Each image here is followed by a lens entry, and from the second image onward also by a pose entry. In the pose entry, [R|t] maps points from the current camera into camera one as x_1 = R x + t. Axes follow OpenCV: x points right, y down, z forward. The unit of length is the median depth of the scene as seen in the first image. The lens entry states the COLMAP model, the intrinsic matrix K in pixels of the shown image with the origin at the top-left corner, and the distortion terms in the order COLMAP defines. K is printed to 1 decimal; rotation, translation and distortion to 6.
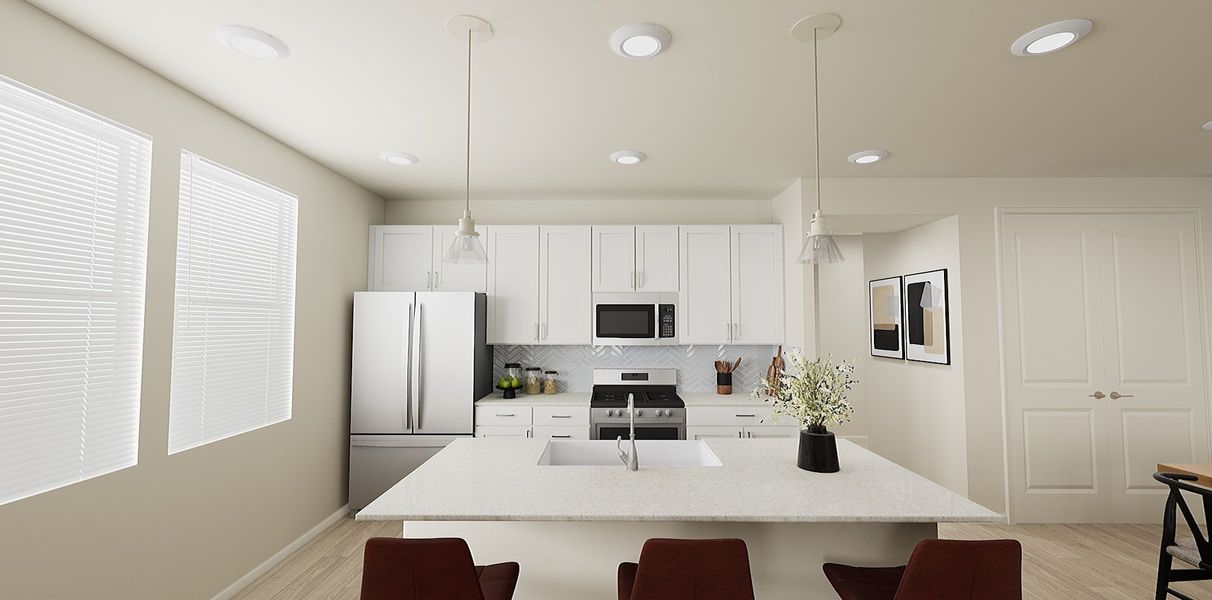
lens RADIAL K [[478.1, 0, 606.0], [0, 478.1, 300.0], [0, 0, 1]] dist [0.000781, 0.000005]
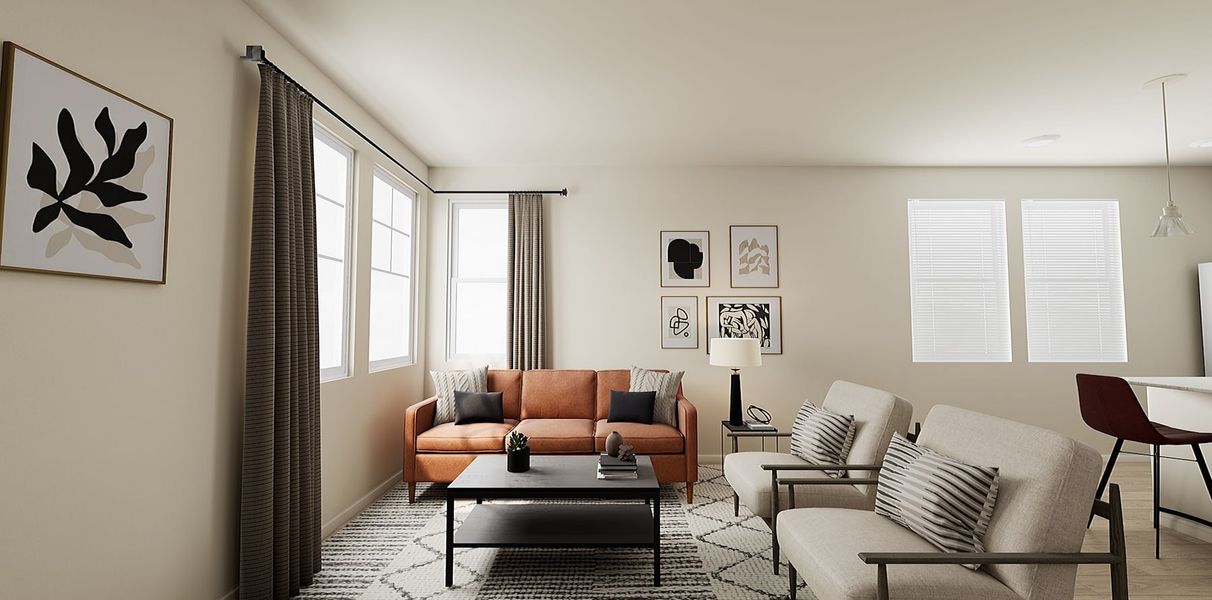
lens RADIAL K [[482.3, 0, 606.0], [0, 482.3, 300.0], [0, 0, 1]] dist [-0.000216, -0.000199]
pose [[0.010213, -0.054143, -0.998481, 0.533949], [0.046521, 0.997478, -0.053613, 0.056669], [0.998865, -0.045903, 0.012706, -0.369535]]
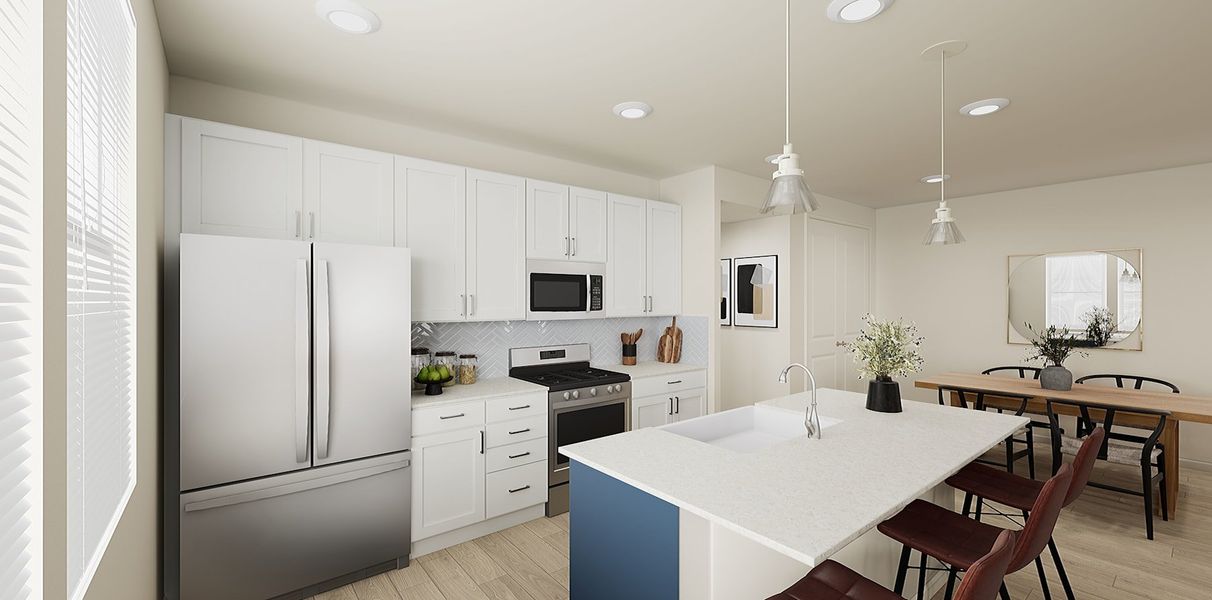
lens RADIAL K [[482.3, 0, 606.0], [0, 482.3, 300.0], [0, 0, 1]] dist [-0.000216, -0.000199]
pose [[0.775775, 0.000363, 0.631010, -0.458881], [-0.030190, 0.998876, 0.036542, 0.022473], [-0.630287, -0.047398, 0.774914, 0.249676]]
